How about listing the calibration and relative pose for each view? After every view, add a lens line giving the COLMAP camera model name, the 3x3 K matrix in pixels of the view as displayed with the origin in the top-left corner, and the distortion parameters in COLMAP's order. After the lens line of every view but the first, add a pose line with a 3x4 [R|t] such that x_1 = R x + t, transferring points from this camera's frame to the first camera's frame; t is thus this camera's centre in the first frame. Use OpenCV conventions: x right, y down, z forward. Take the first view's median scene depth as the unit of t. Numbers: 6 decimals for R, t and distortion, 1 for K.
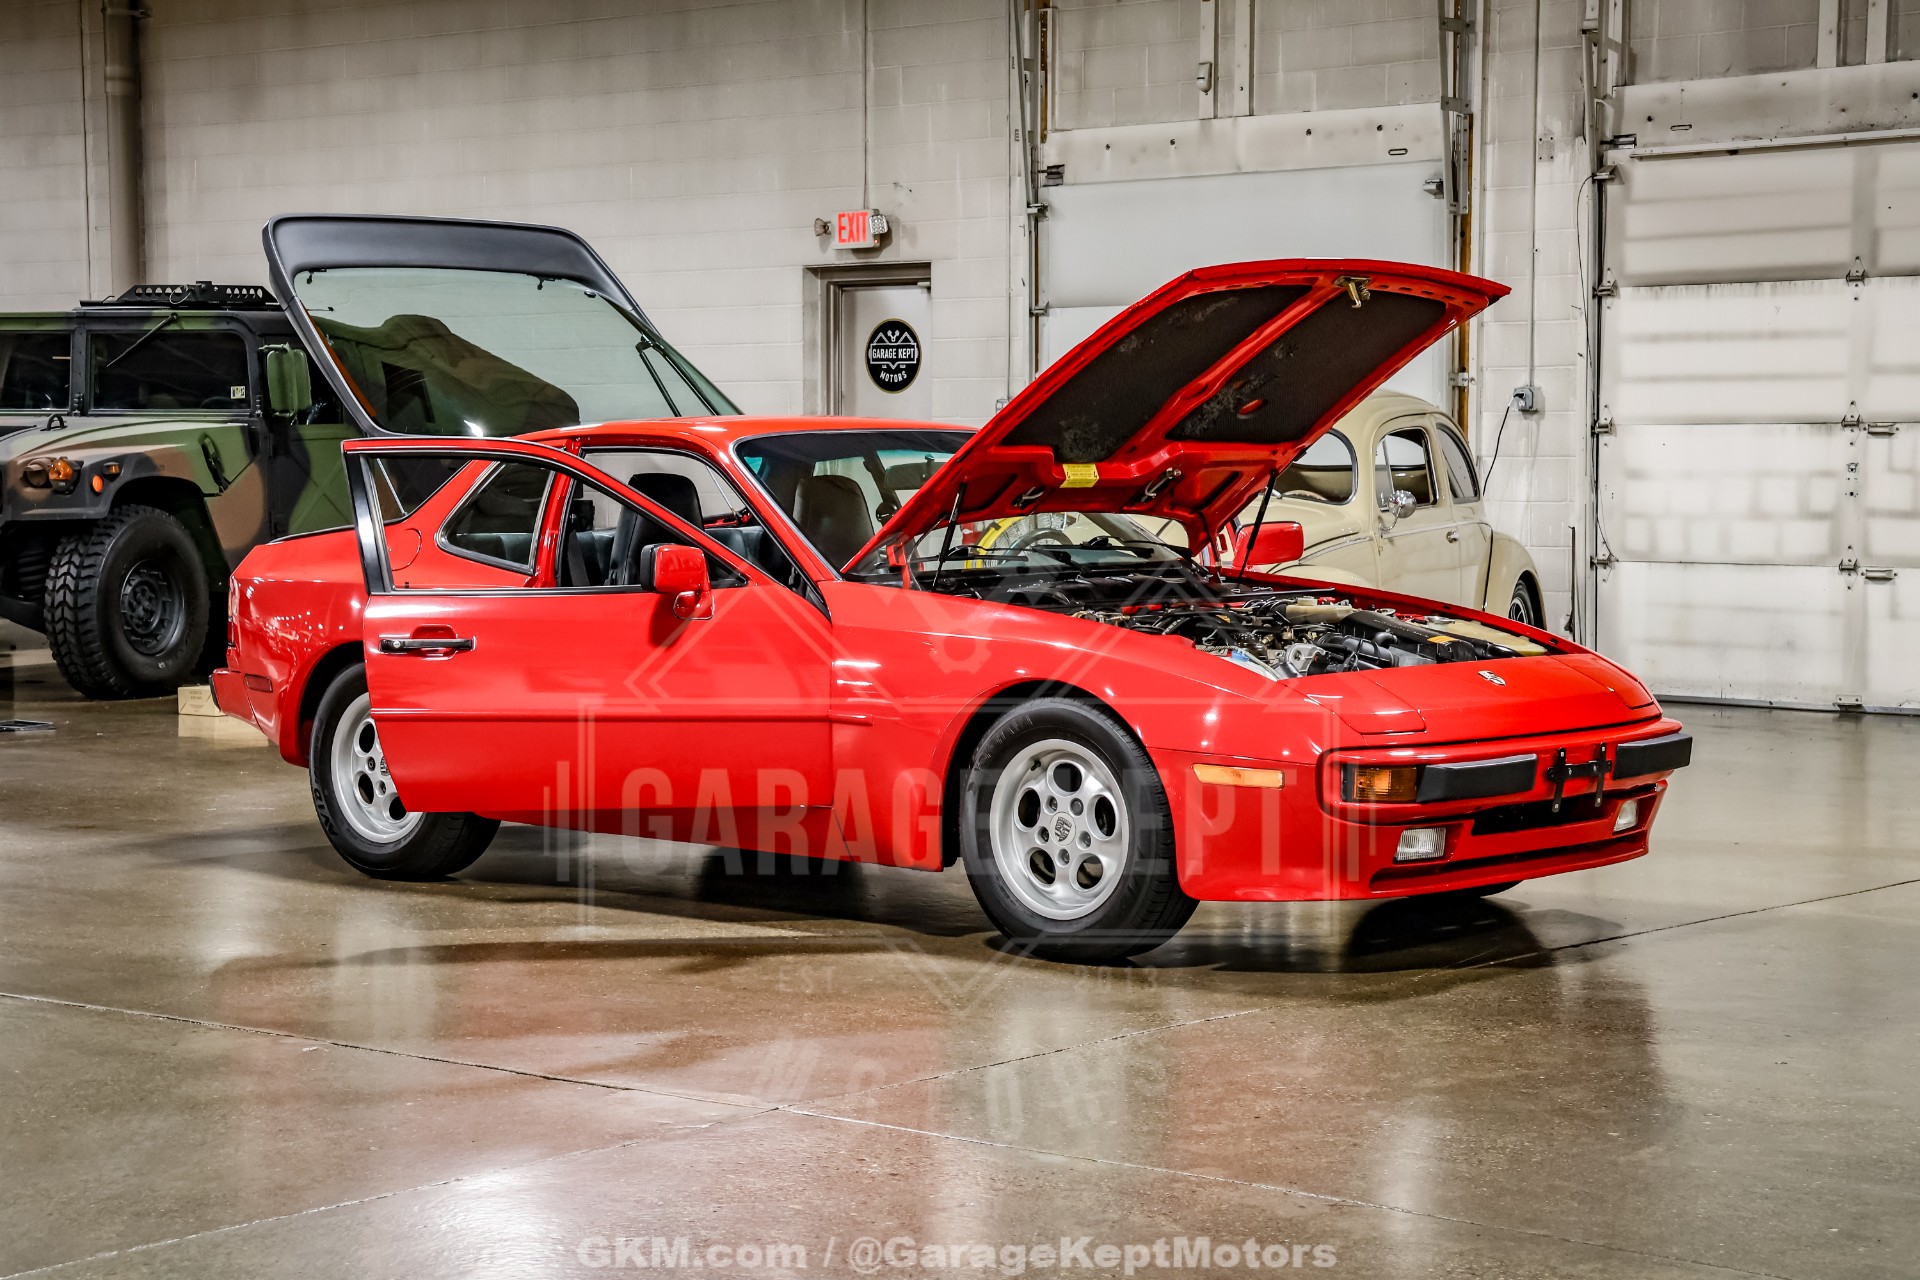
lens RADIAL K [[3586.9, 0, 954.5], [0, 3586.9, 643.3], [0, 0, 1]] dist [0.168641, 0.856178]
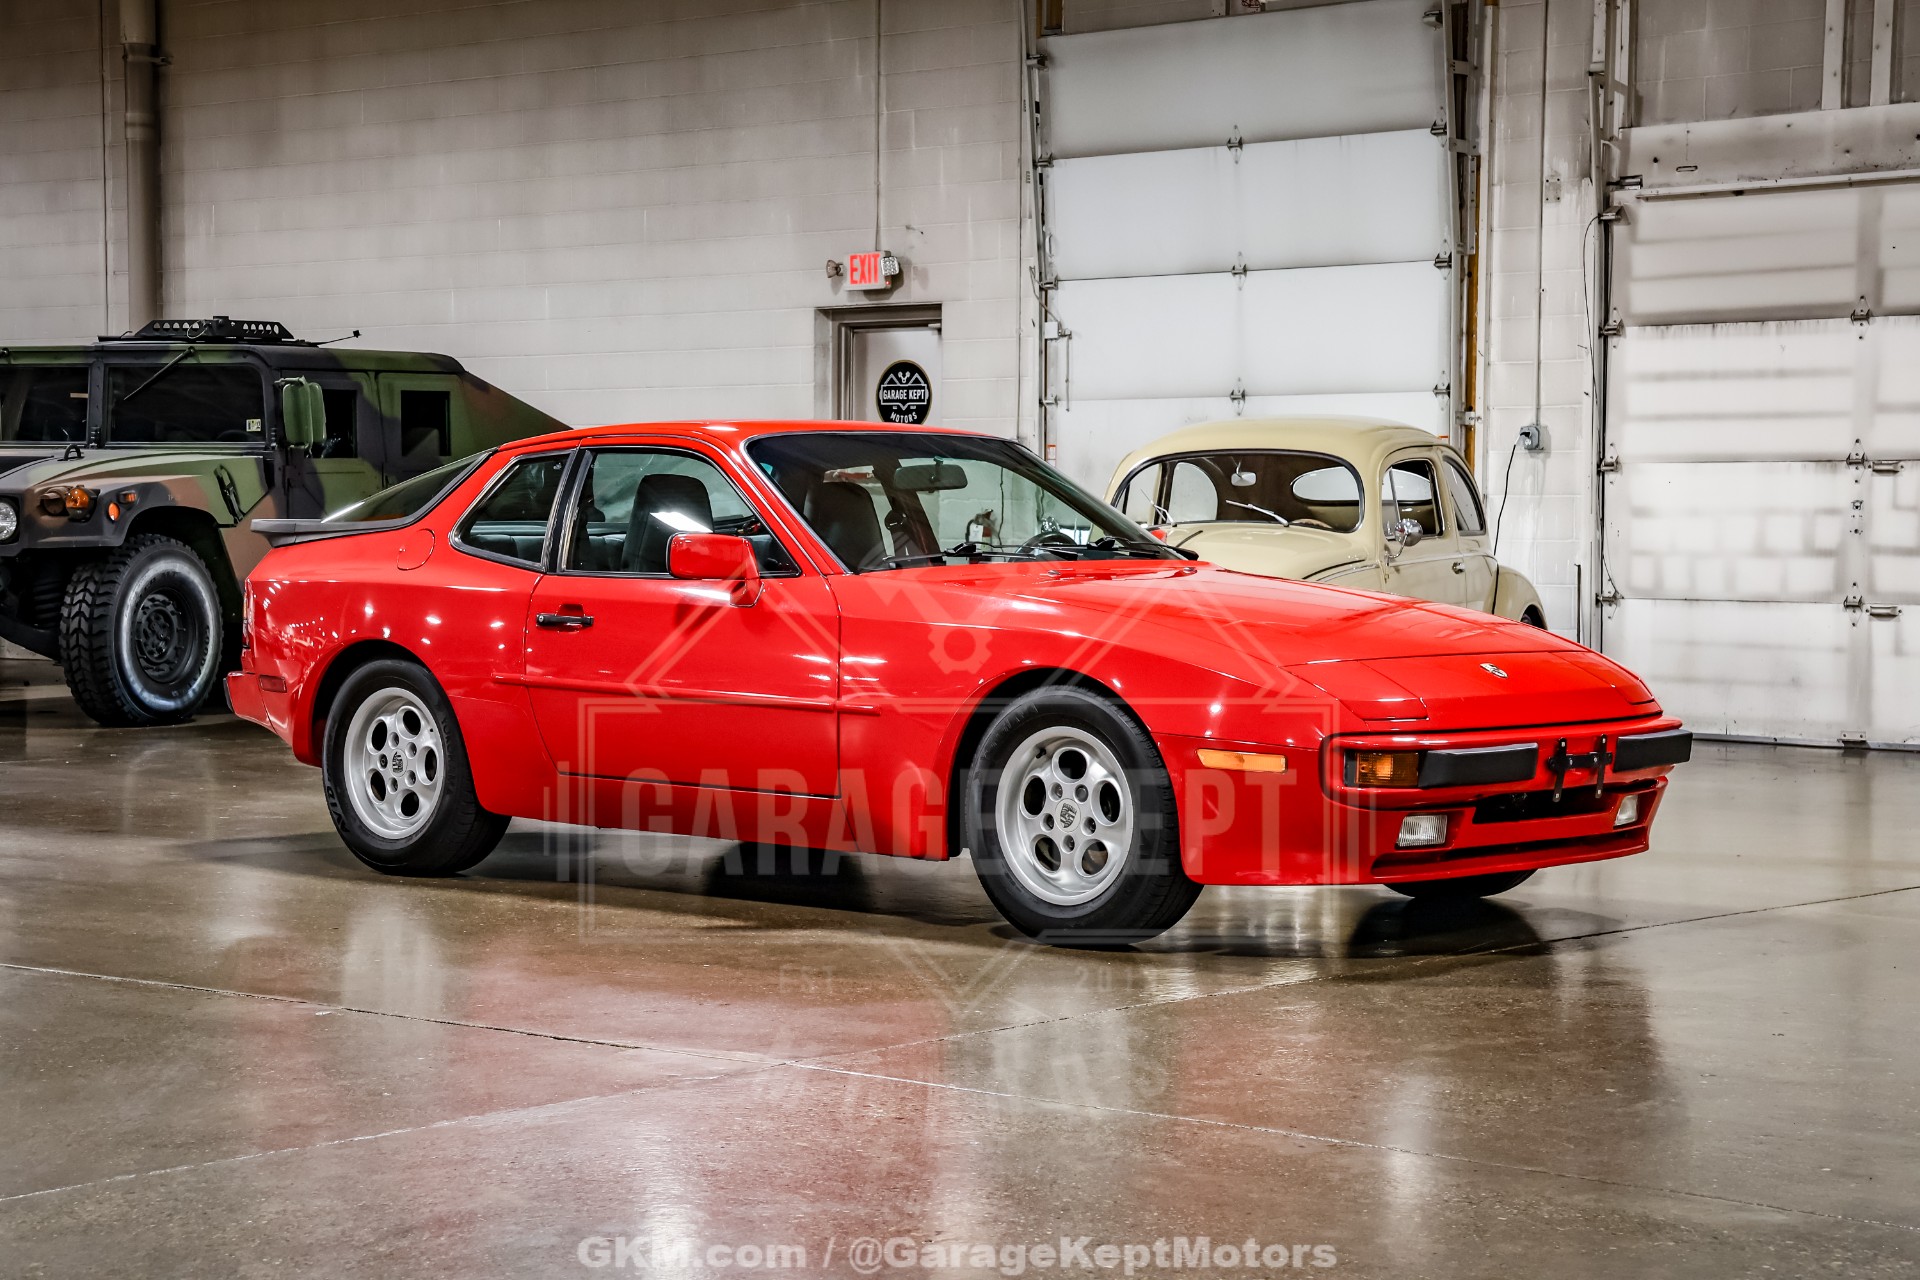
lens RADIAL K [[3586.7, 0, 948.9], [0, 3586.7, 639.3], [0, 0, 1]] dist [0.182118, 0.754242]
pose [[0.999969, 0.006758, -0.003975, 0.000098], [-0.006847, 0.999718, -0.022743, 0.012885], [0.003820, 0.022769, 0.999733, -0.005524]]
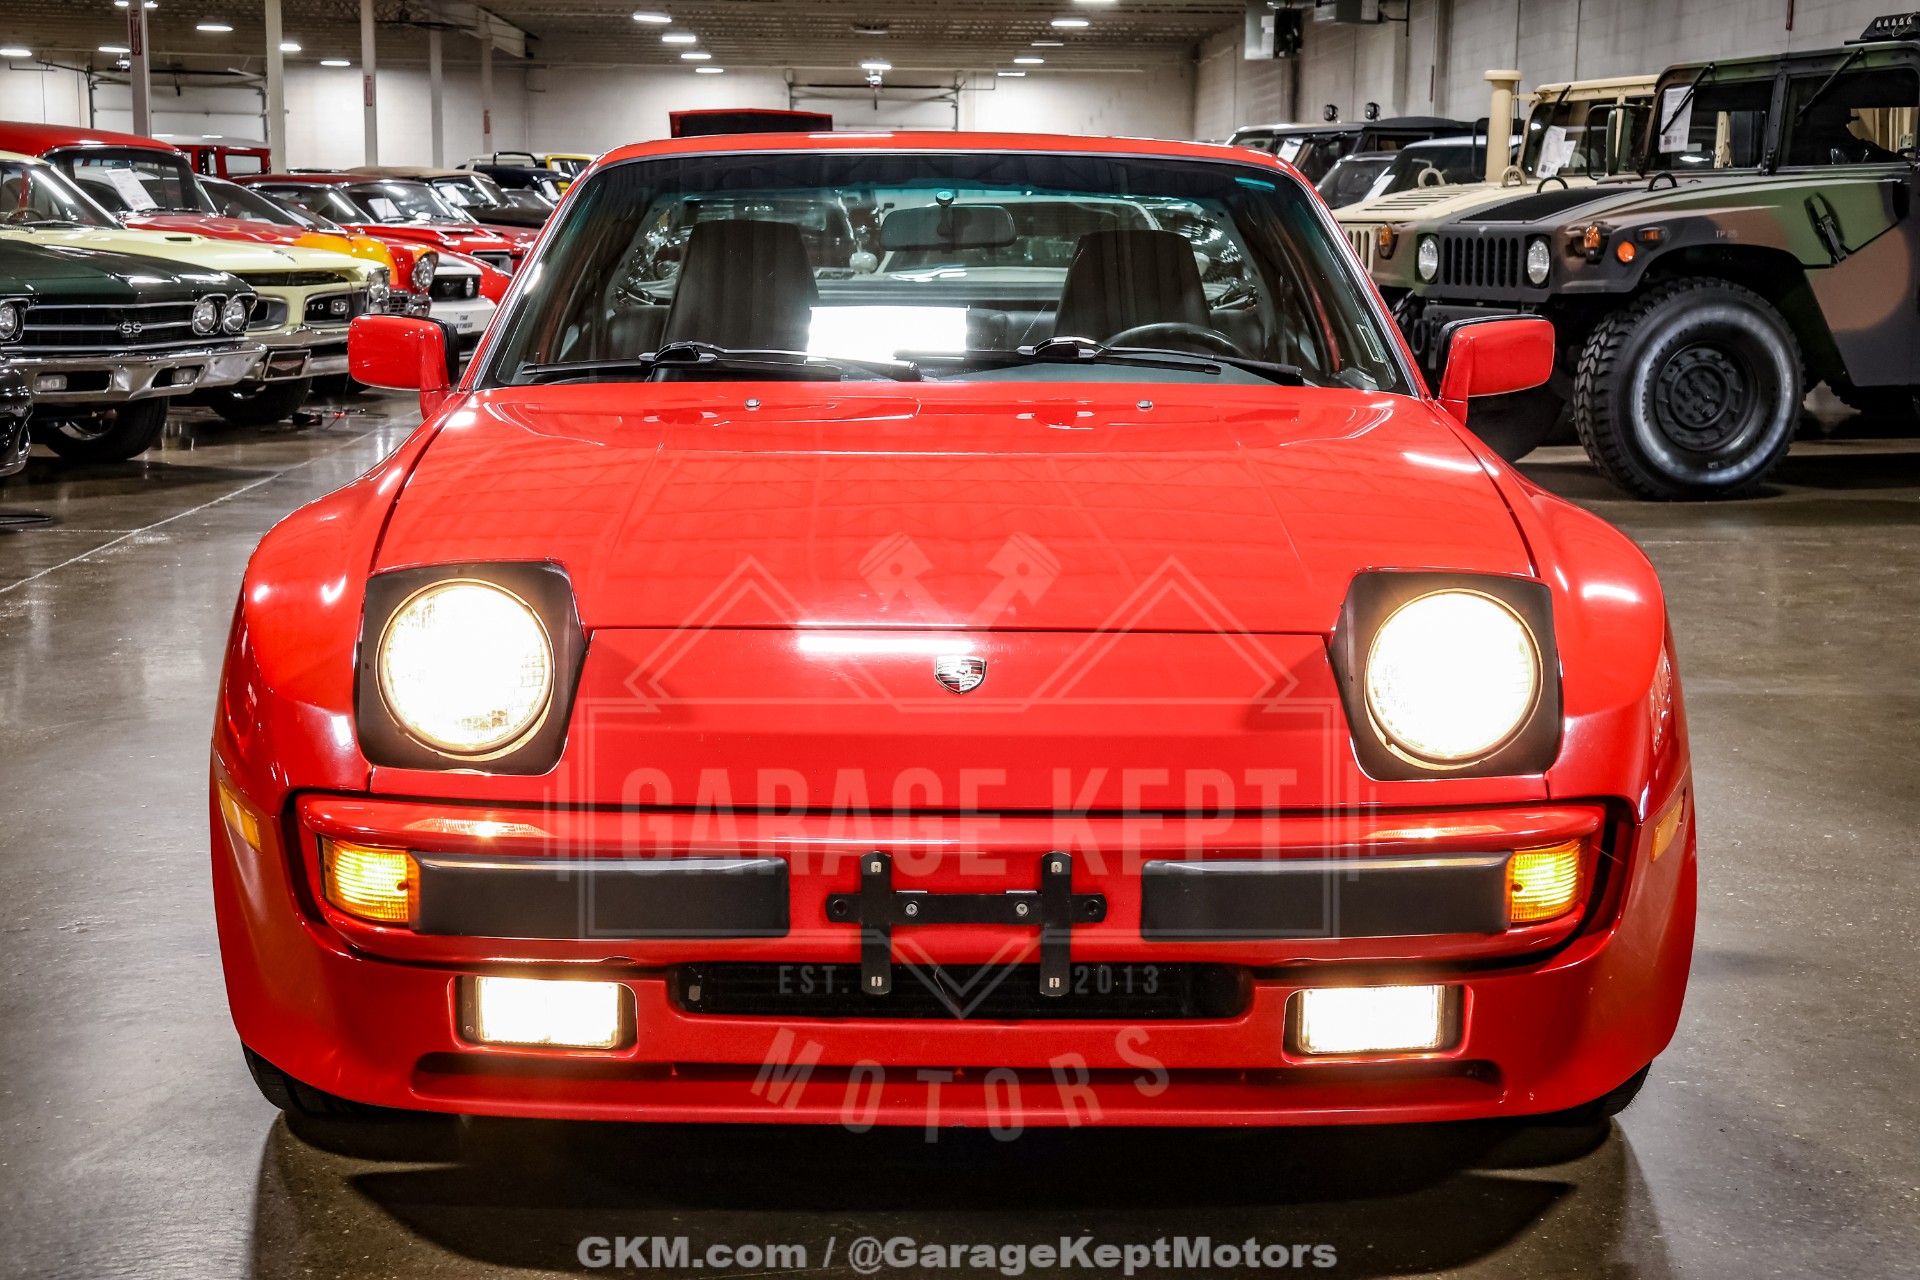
lens RADIAL K [[3049.4, 0, 963.9], [0, 3049.4, 612.2], [0, 0, 1]] dist [0.120172, 0.552657]
pose [[0.652237, 0.109546, -0.750058, 0.229321], [-0.050405, 0.993580, 0.101281, -0.025380], [0.756337, -0.028252, 0.653572, 0.398093]]
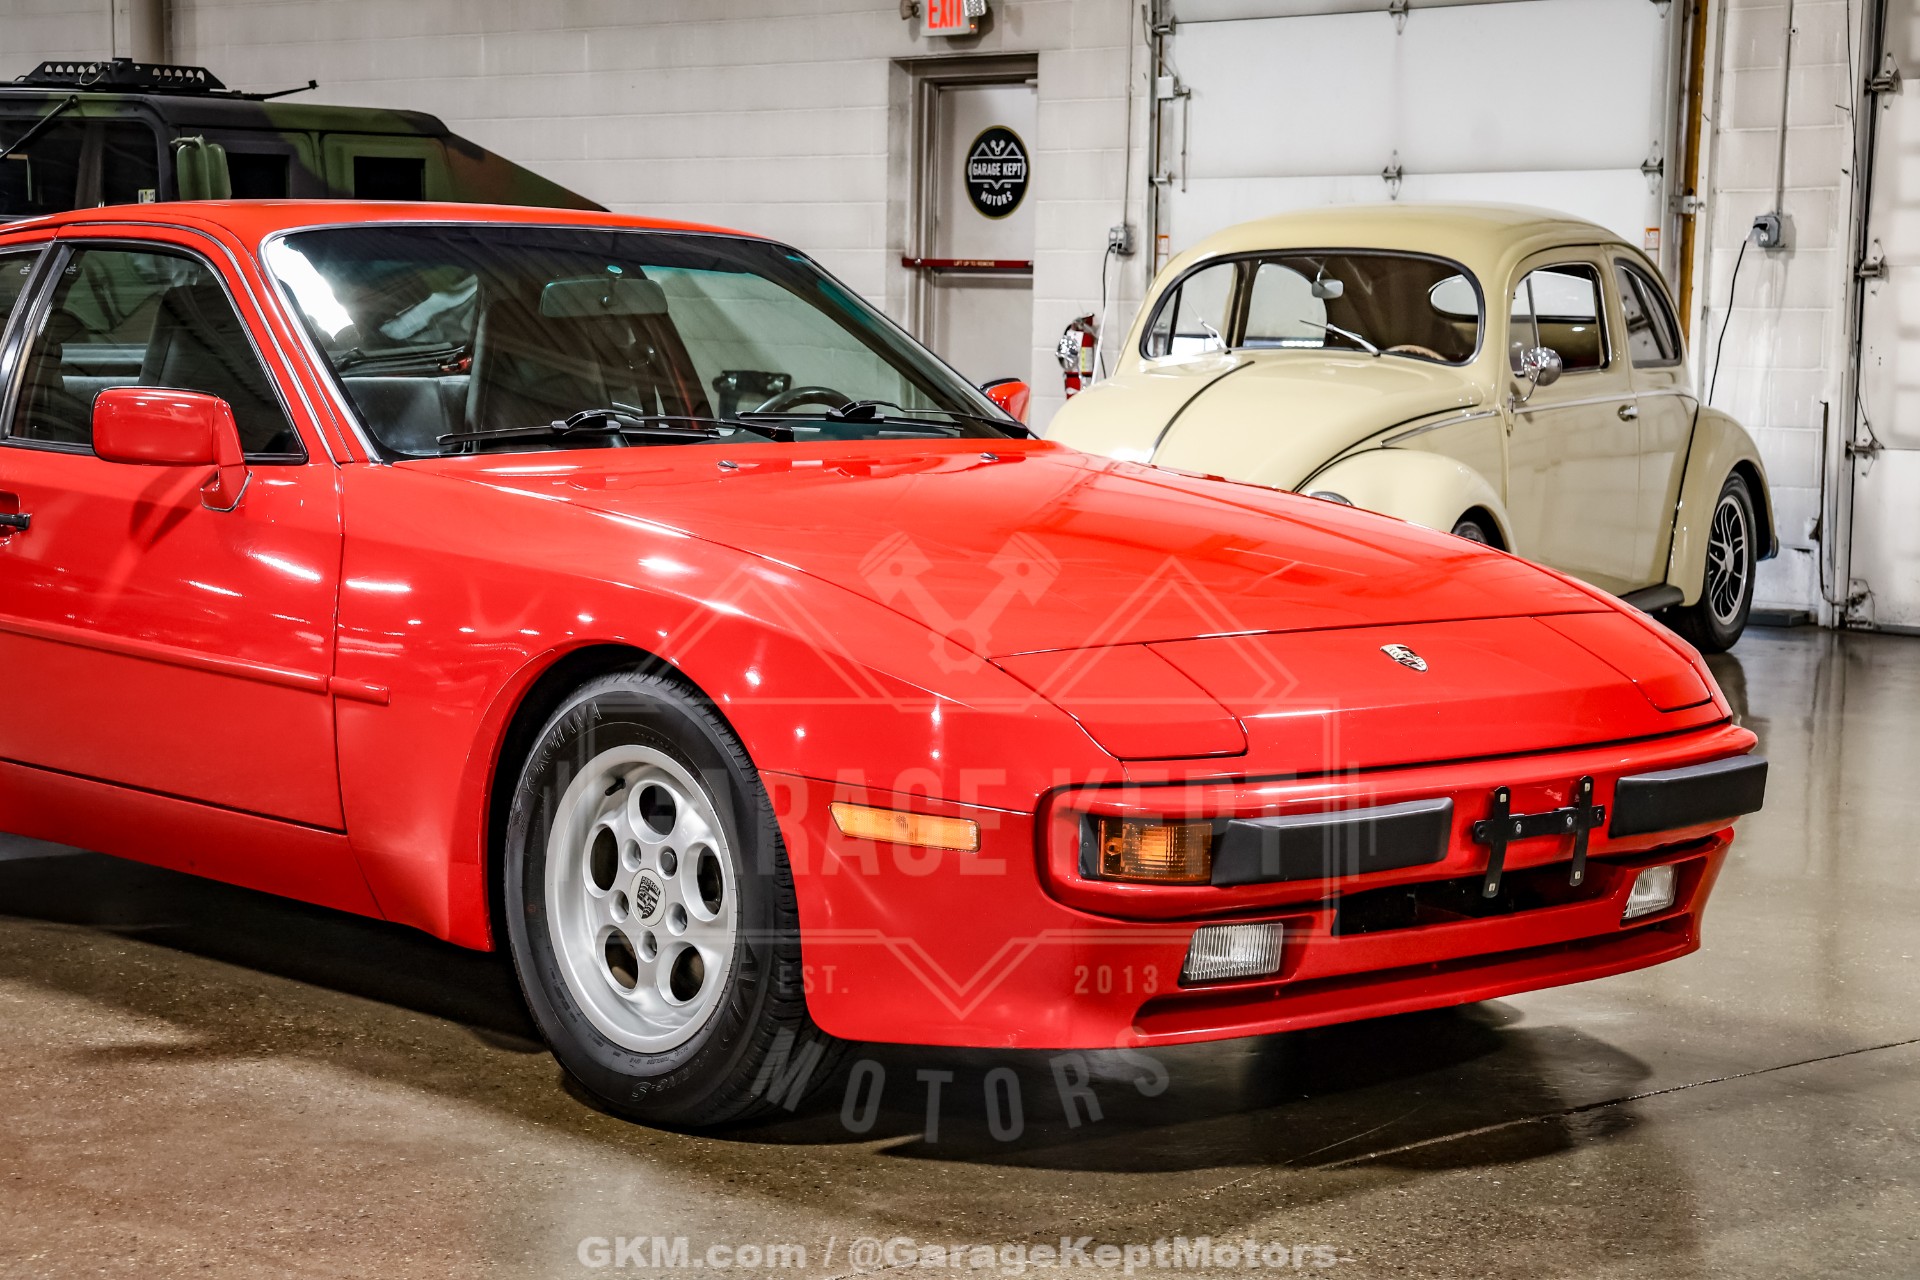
lens RADIAL K [[3705.8, 0, 960.1], [0, 3705.8, 642.3], [0, 0, 1]] dist [0.173584, 1.155582]
pose [[0.994867, 0.028148, -0.097193, 0.070600], [-0.024624, 0.999002, 0.037271, -0.007063], [0.098145, -0.034686, 0.994567, 0.203975]]
